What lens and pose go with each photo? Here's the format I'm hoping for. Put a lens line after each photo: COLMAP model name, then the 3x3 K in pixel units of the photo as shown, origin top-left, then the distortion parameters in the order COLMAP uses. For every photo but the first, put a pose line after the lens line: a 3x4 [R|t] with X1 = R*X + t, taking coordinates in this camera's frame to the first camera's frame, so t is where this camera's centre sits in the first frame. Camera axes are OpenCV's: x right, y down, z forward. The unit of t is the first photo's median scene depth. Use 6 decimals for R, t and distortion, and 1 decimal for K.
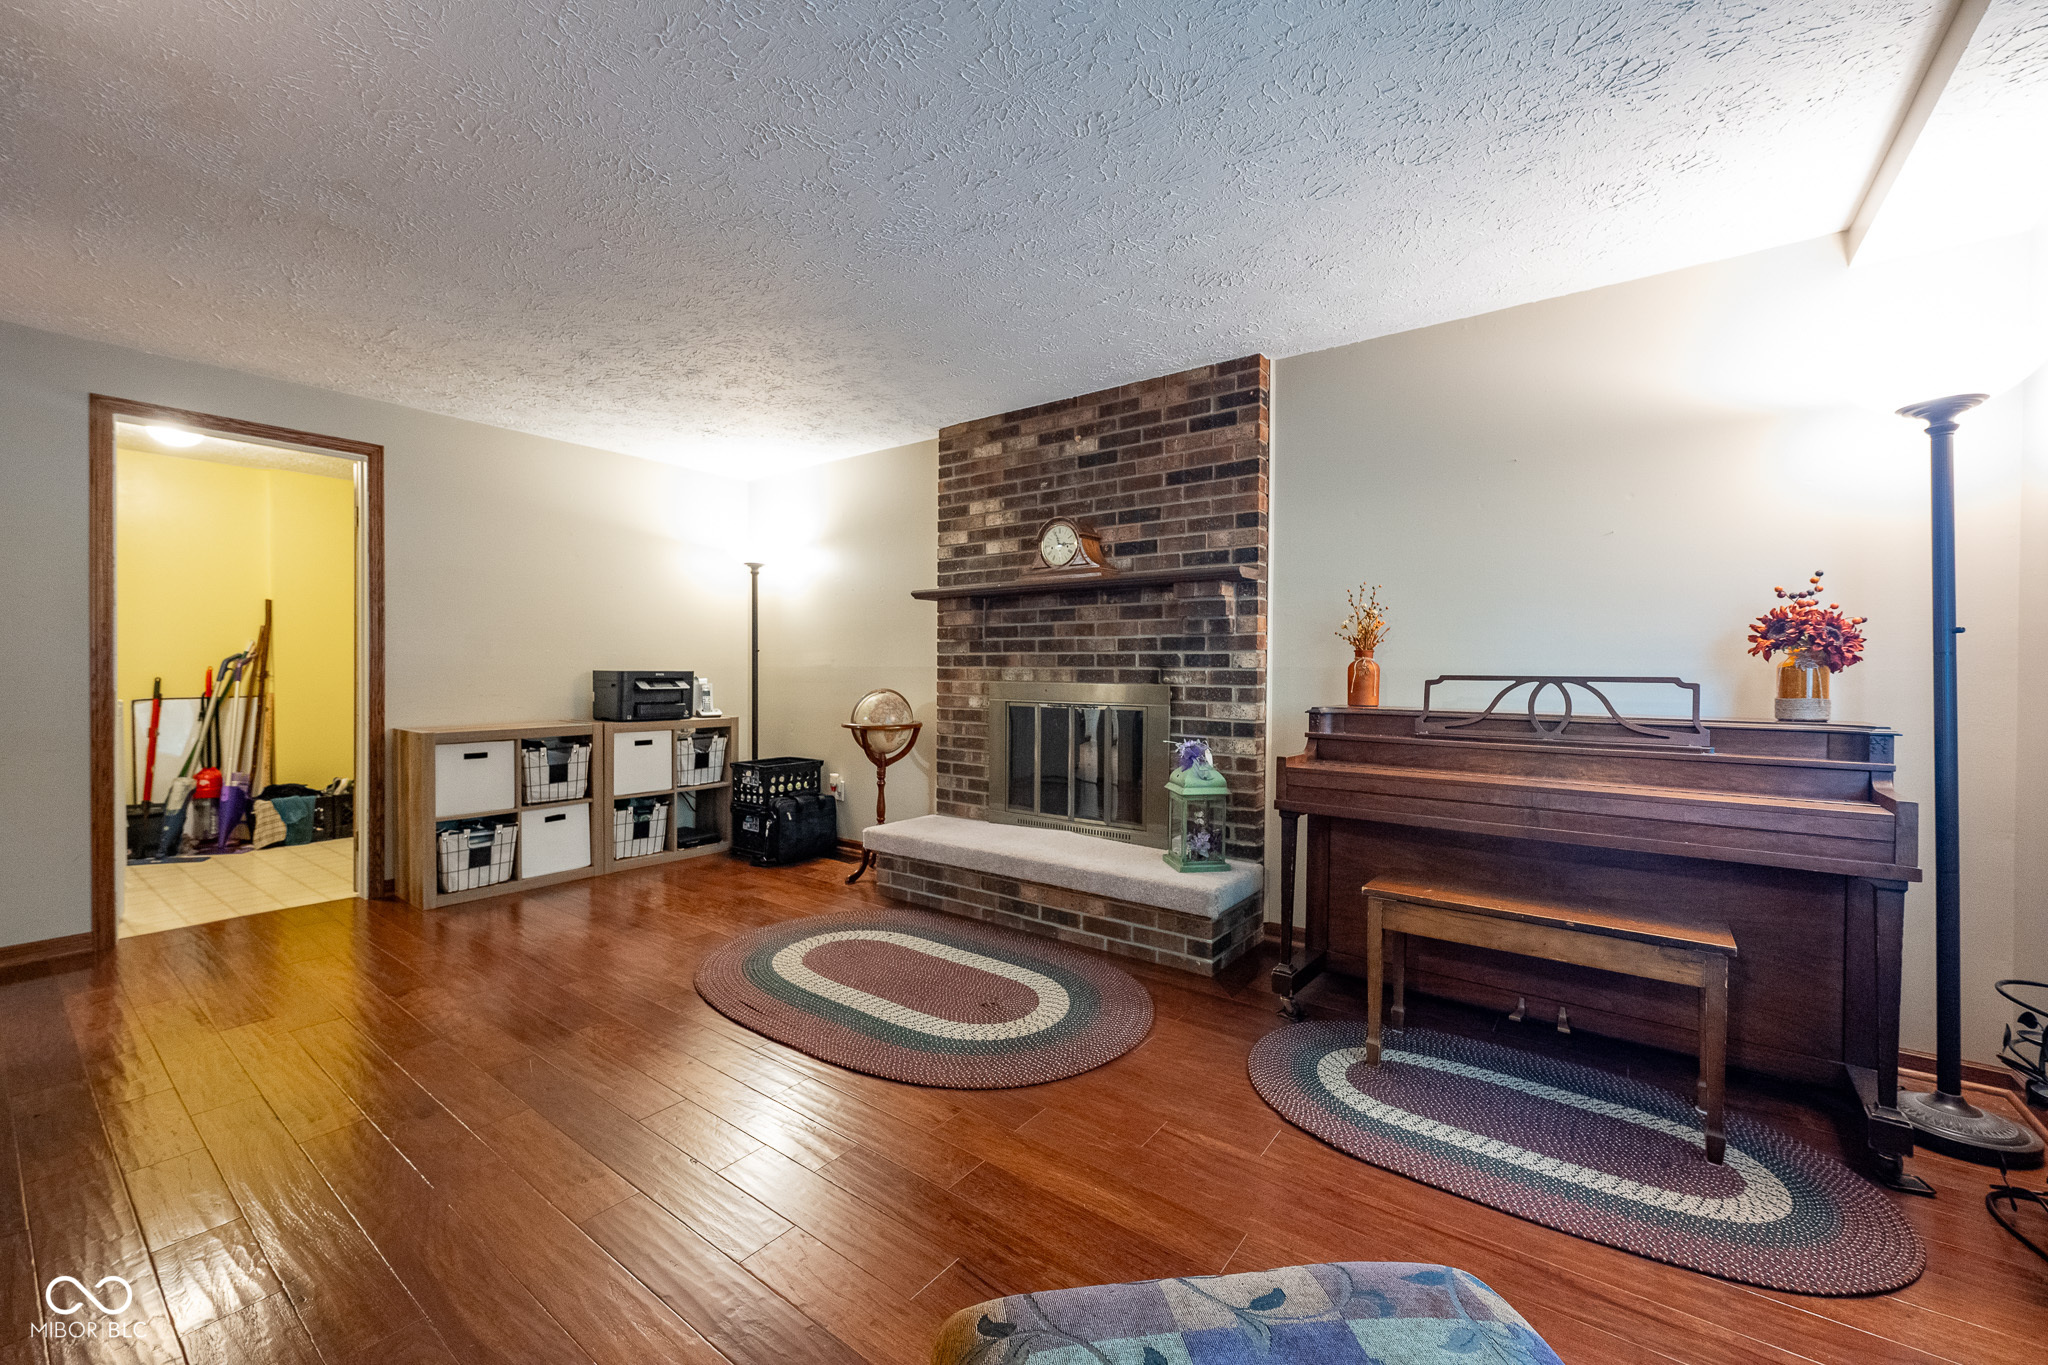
lens RADIAL K [[811.0, 0, 1027.4], [0, 811.0, 674.9], [0, 0, 1]] dist [0.001671, -0.000077]
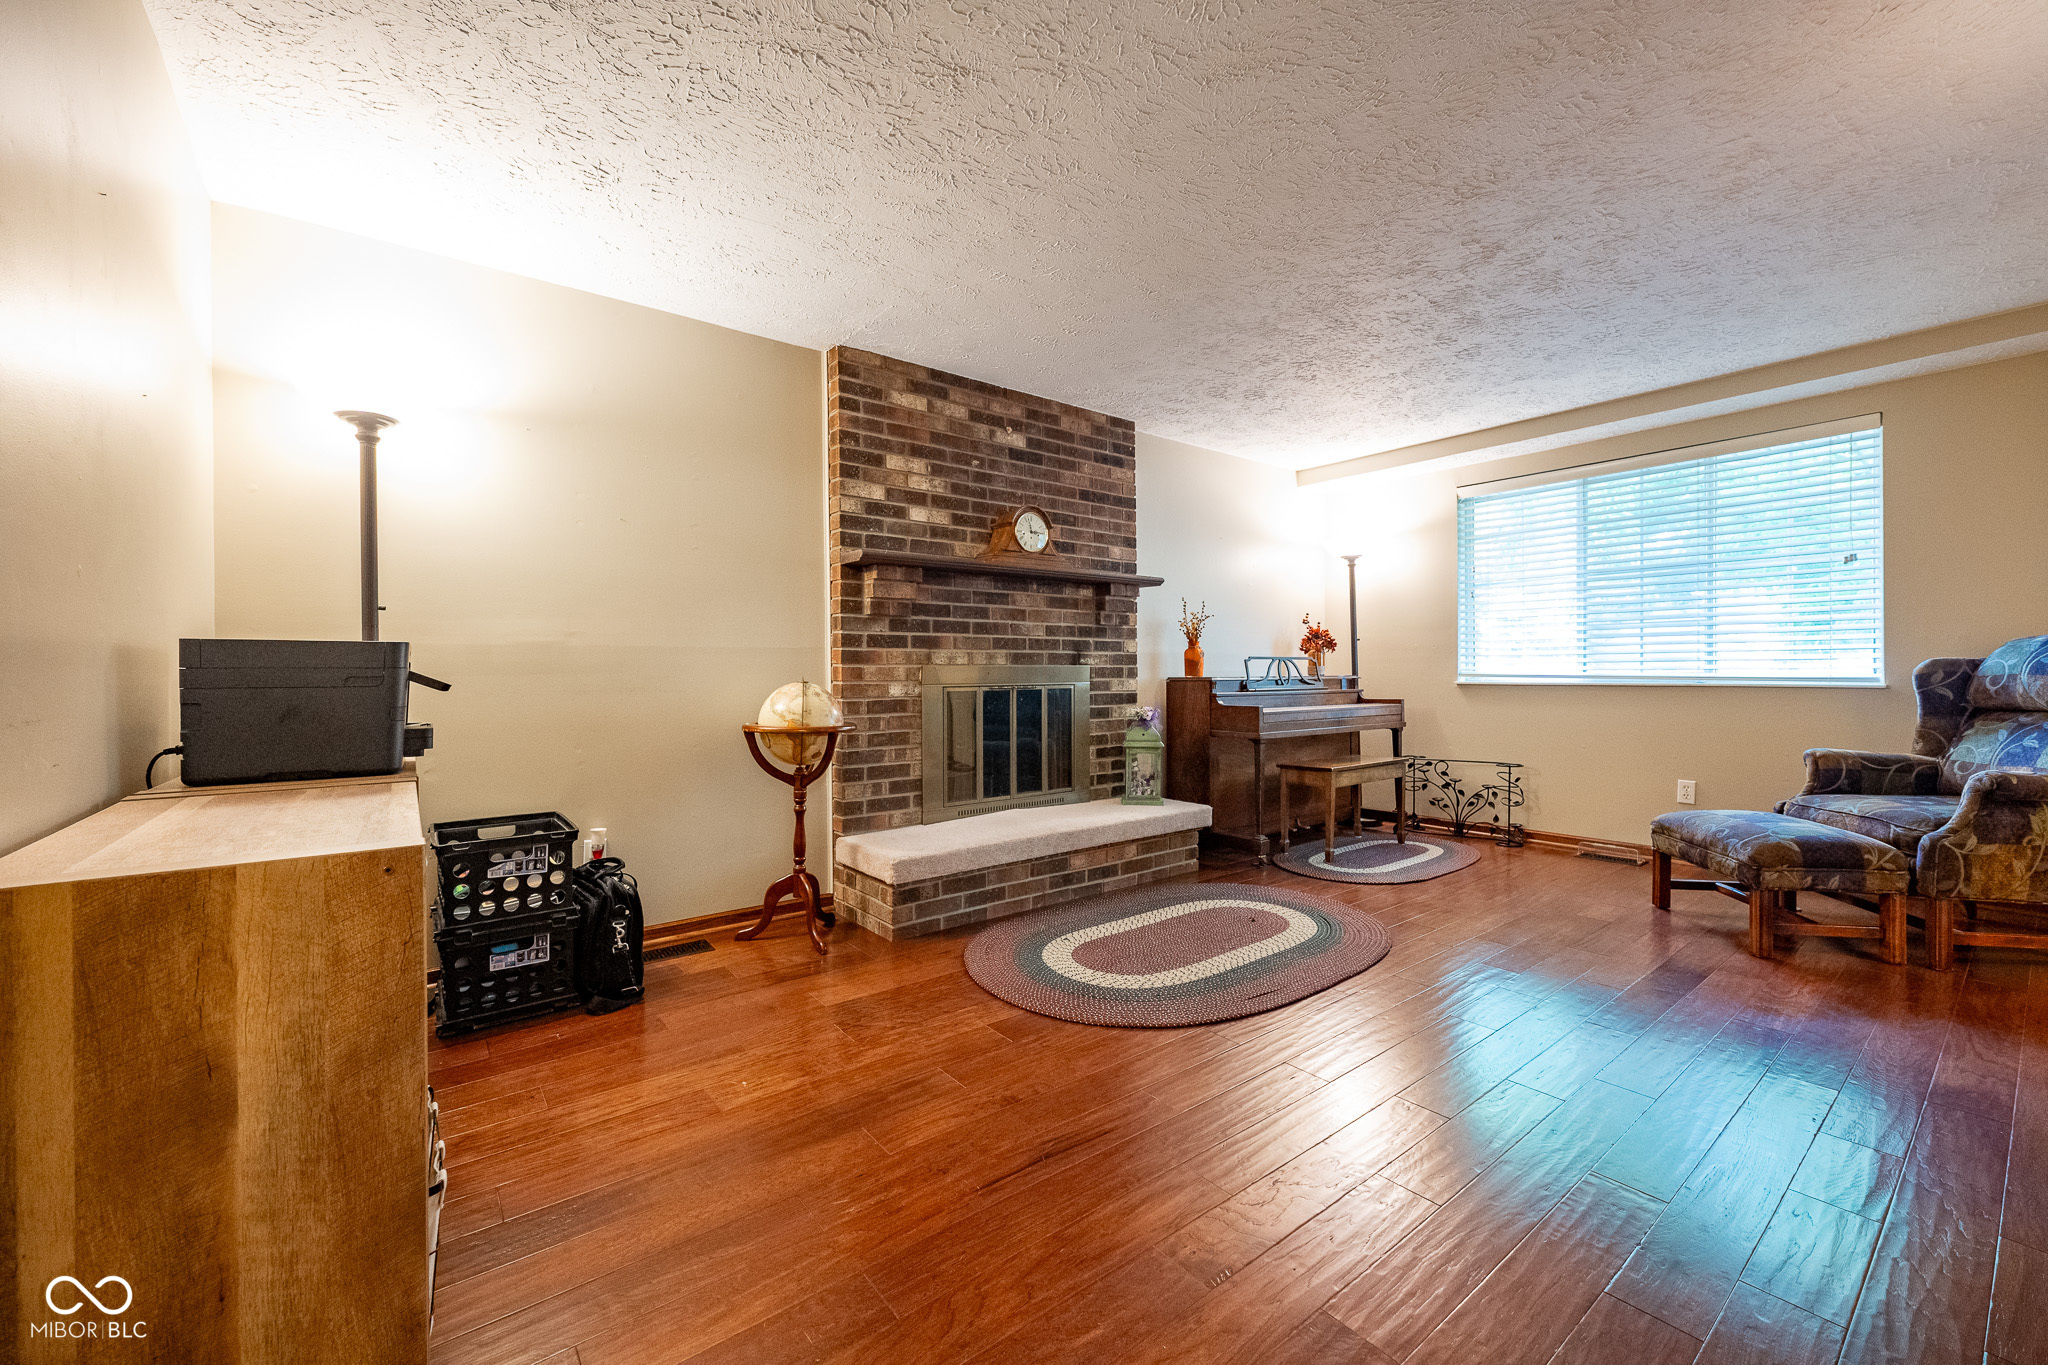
lens RADIAL K [[811.0, 0, 1027.9], [0, 811.0, 674.4], [0, 0, 1]] dist [0.001671, -0.000077]
pose [[0.262970, -0.013226, 0.964713, -0.942992], [0.011103, 0.999881, 0.010682, 0.010538], [-0.964740, 0.007902, 0.263085, 0.711652]]
